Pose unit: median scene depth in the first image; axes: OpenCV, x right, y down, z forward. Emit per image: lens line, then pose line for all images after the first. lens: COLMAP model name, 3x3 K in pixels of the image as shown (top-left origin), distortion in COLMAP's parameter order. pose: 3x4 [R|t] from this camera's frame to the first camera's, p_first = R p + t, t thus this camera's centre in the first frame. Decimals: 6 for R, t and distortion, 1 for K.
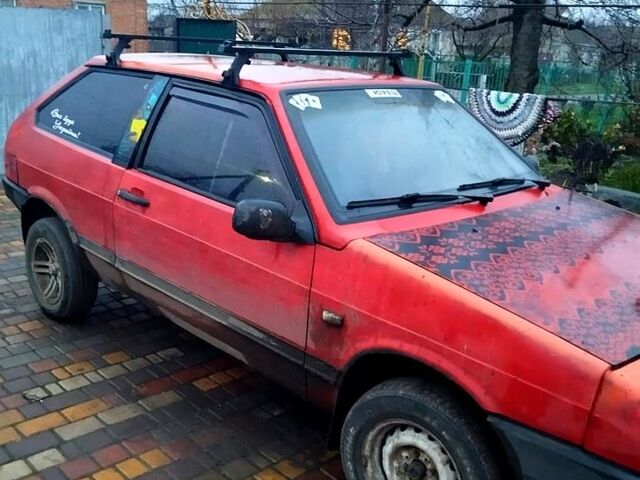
lens RADIAL K [[668.6, 0, 330.4], [0, 668.6, 242.8], [0, 0, 1]] dist [0.022865, 0.003370]
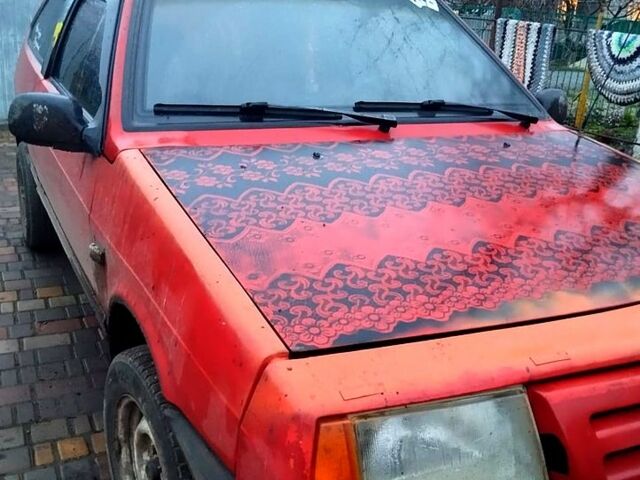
lens RADIAL K [[688.7, 0, 320.0], [0, 688.7, 240.0], [0, 0, 1]] dist [0.065381, -0.154844]
pose [[0.954202, 0.100455, -0.281794, 0.381790], [-0.092600, 0.994855, 0.041091, 0.035970], [0.284472, -0.013115, 0.958595, 0.265879]]
